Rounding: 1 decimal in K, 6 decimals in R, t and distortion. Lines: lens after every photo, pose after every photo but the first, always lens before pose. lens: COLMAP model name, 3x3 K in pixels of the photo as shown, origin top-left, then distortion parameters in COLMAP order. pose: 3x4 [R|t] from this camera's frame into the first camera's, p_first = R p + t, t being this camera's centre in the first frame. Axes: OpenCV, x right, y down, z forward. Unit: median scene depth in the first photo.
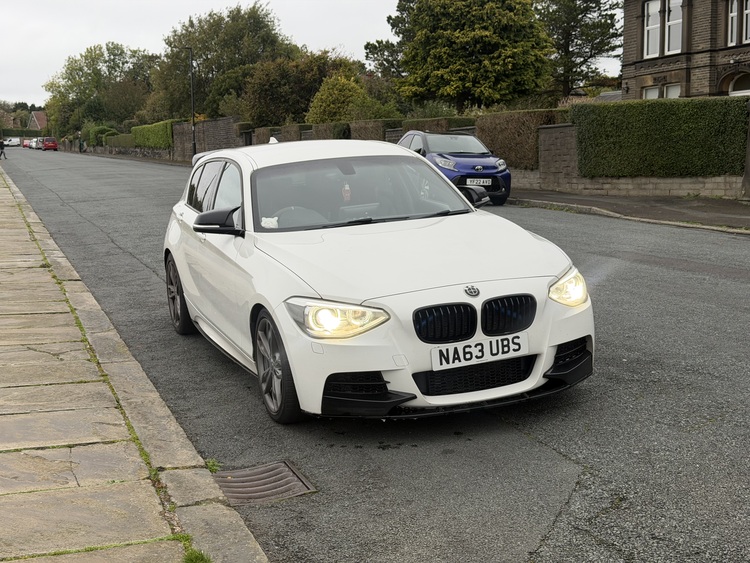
lens RADIAL K [[1000.0, 0, 375.0], [0, 1000.0, 281.5], [0, 0, 1]] dist [0.198109, -0.403179]
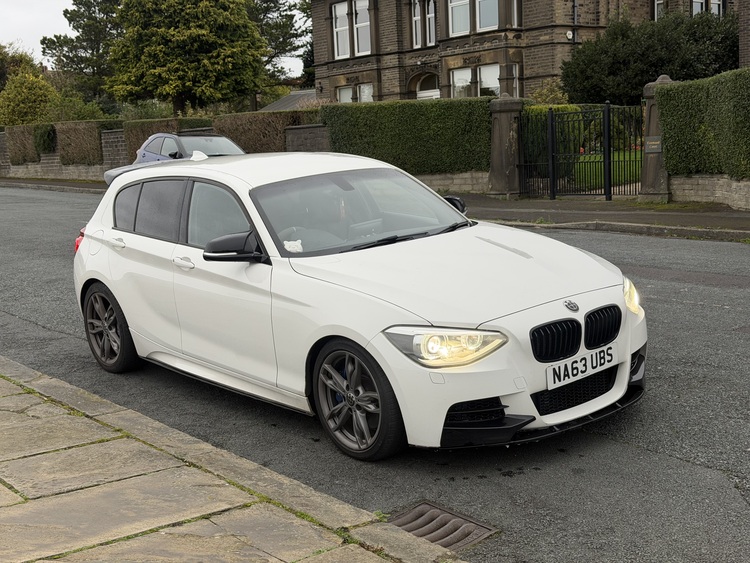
lens RADIAL K [[1000.0, 0, 375.0], [0, 1000.0, 281.5], [0, 0, 1]] dist [0.198109, -0.403179]
pose [[0.949149, -0.068121, 0.307370, -0.257464], [0.067405, 0.997642, 0.012959, -0.026485], [-0.307528, 0.008419, 0.951502, 0.074467]]
